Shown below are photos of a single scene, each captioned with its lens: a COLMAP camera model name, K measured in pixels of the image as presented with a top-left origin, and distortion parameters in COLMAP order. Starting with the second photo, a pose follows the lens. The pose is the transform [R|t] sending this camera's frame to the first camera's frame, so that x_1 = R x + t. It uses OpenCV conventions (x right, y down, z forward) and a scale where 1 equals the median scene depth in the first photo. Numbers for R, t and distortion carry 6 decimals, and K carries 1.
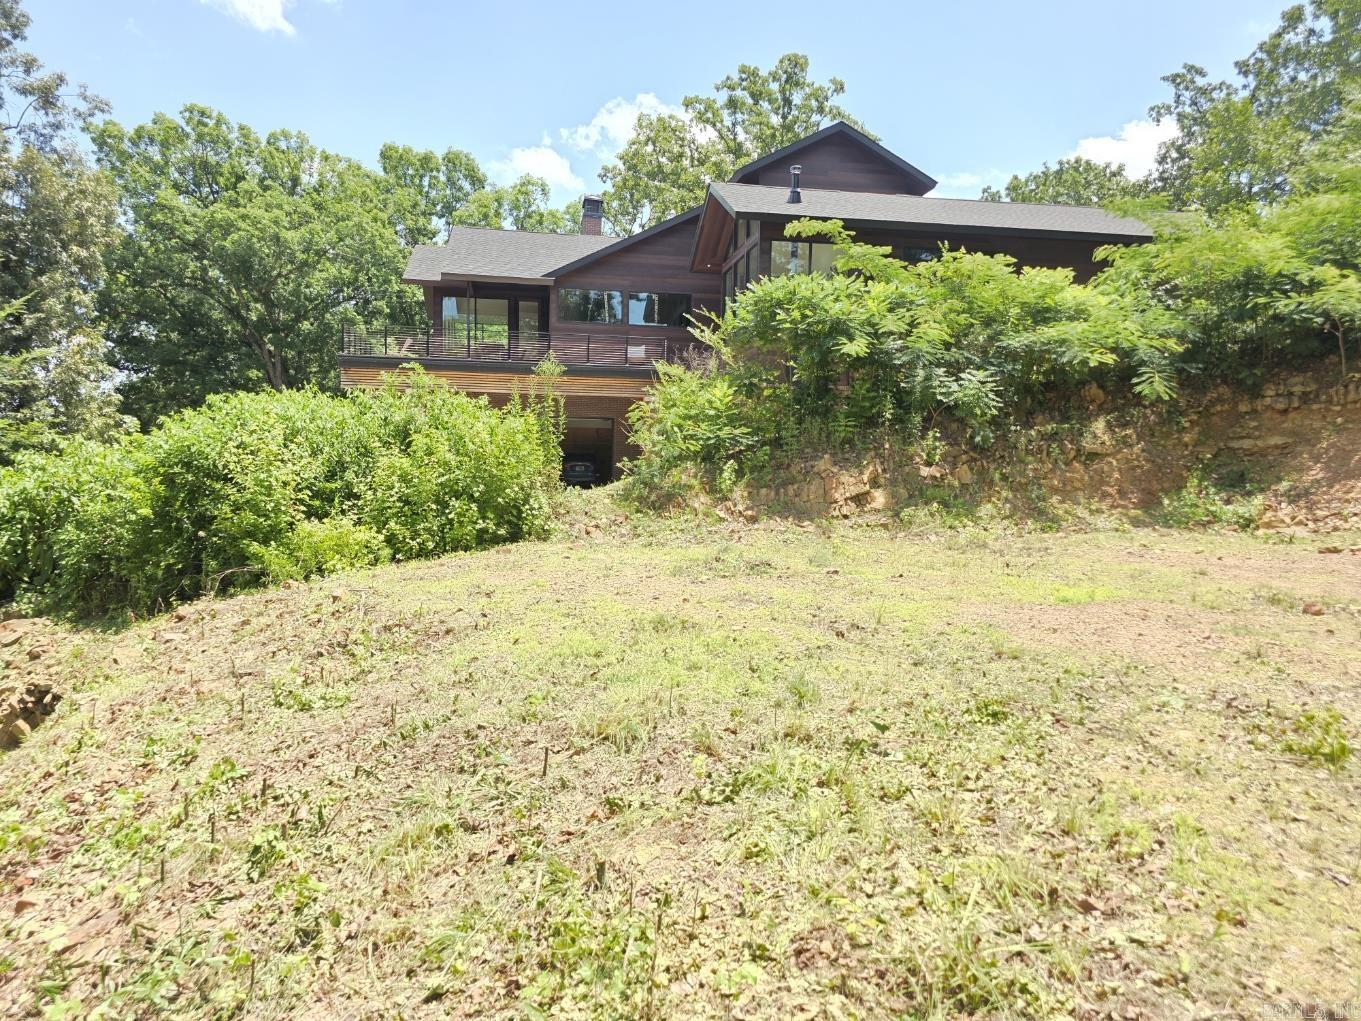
lens RADIAL K [[917.6, 0, 685.2], [0, 917.6, 492.5], [0, 0, 1]] dist [0.063632, -0.046402]
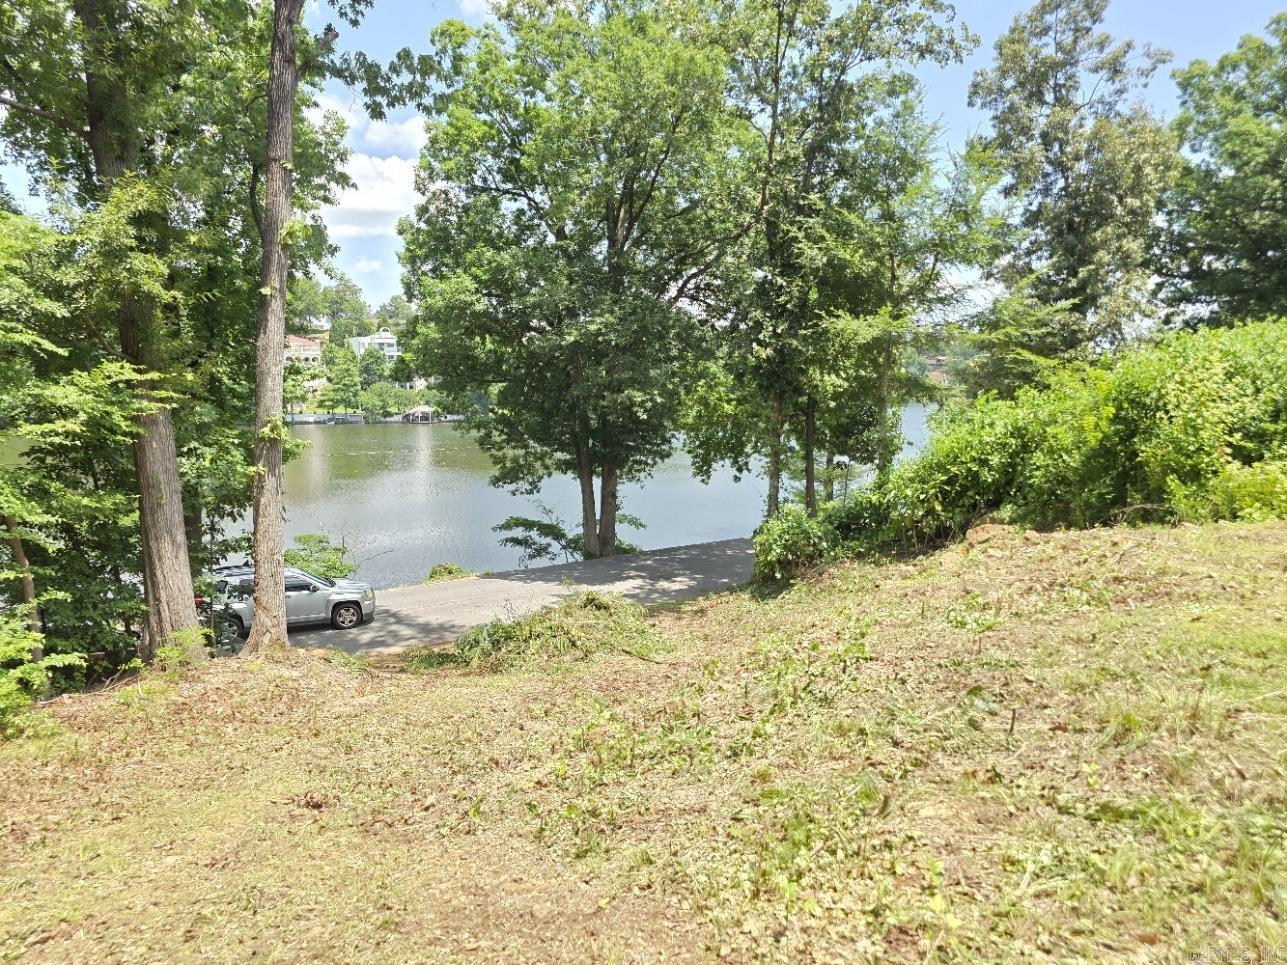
lens RADIAL K [[863.8, 0, 627.6], [0, 863.8, 487.0], [0, 0, 1]] dist [0.051390, -0.041831]
pose [[0.403615, 0.098691, -0.909591, 0.132287], [-0.025118, 0.994986, 0.096810, -0.013705], [0.914584, -0.016226, 0.404070, 0.053114]]
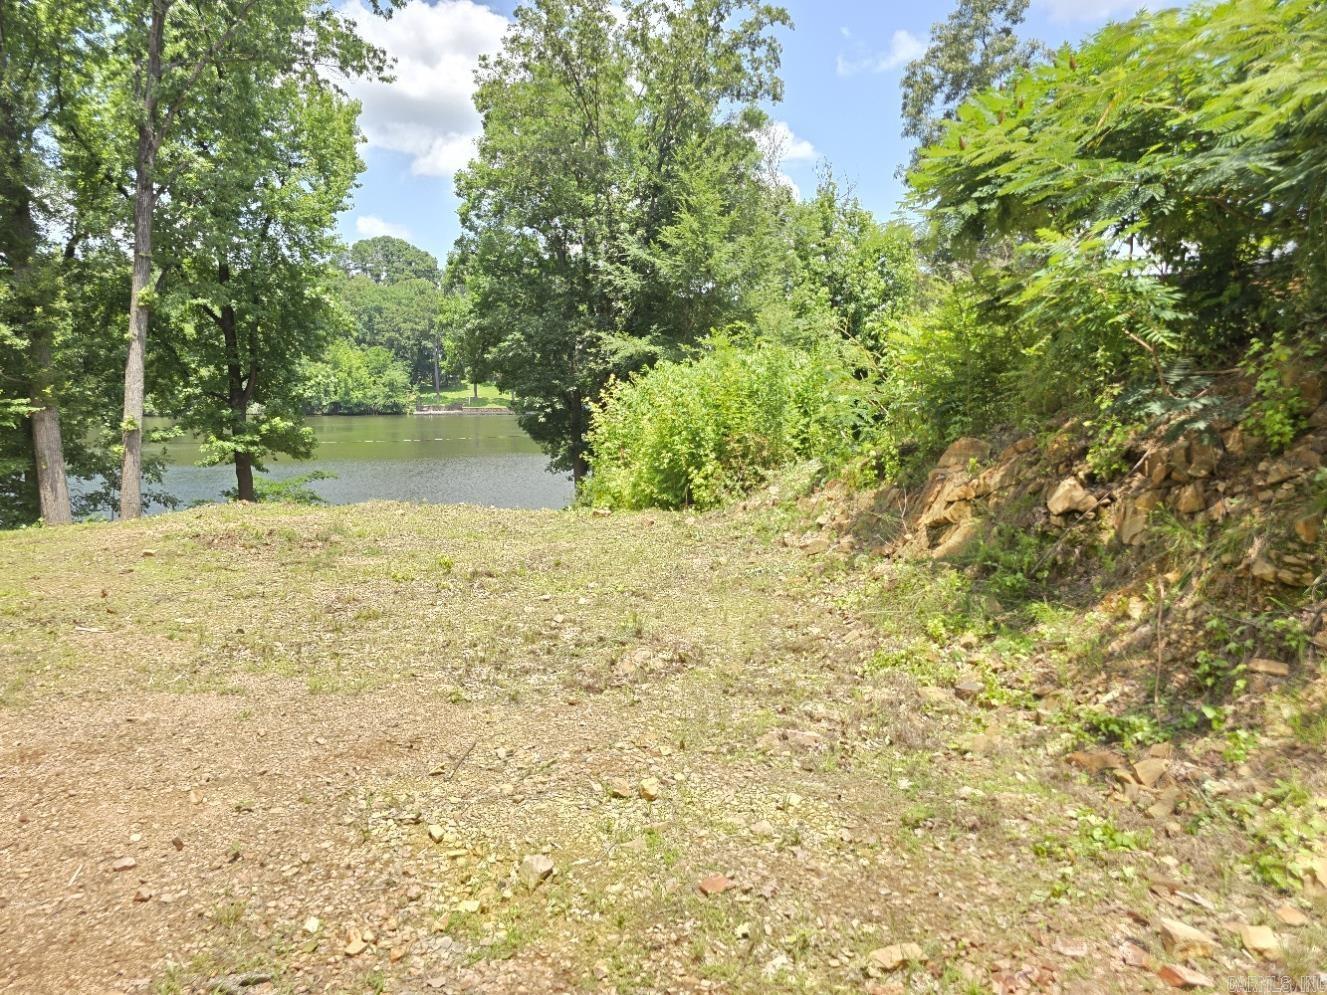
lens RADIAL K [[890.7, 0, 661.9], [0, 890.7, 499.0], [0, 0, 1]] dist [0.051390, -0.041831]
pose [[0.048691, 0.129142, -0.990430, 0.613438], [-0.028875, 0.991374, 0.127845, -0.062977], [0.998396, 0.022374, 0.052000, 0.789196]]
